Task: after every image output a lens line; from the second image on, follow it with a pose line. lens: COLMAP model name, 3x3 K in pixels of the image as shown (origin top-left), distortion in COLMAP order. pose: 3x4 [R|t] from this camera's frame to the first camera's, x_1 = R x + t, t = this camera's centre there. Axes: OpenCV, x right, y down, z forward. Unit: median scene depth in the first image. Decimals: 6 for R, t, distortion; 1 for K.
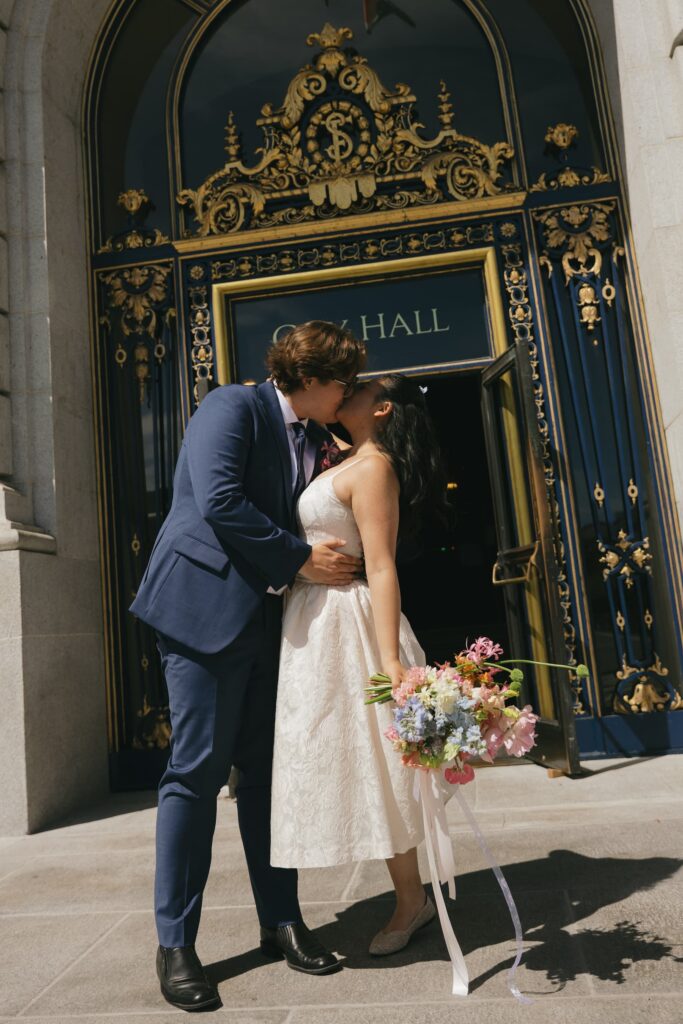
lens RADIAL K [[1089.0, 0, 310.3], [0, 1089.0, 394.4], [0, 0, 1]] dist [-0.059525, 0.003843]
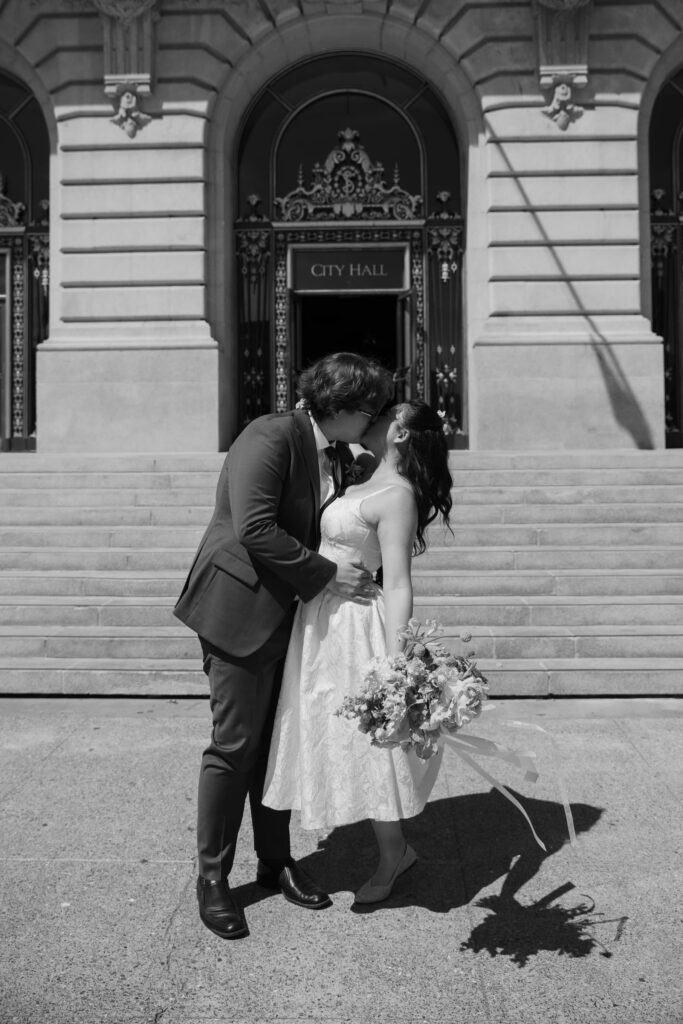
lens RADIAL K [[944.7, 0, 359.8], [0, 944.7, 445.3], [0, 0, 1]] dist [-0.062283, 0.105522]
pose [[0.988396, 0.080350, 0.128904, -0.162417], [-0.104433, 0.975712, 0.192564, -0.084579], [-0.110301, -0.203791, 0.972781, -1.043974]]
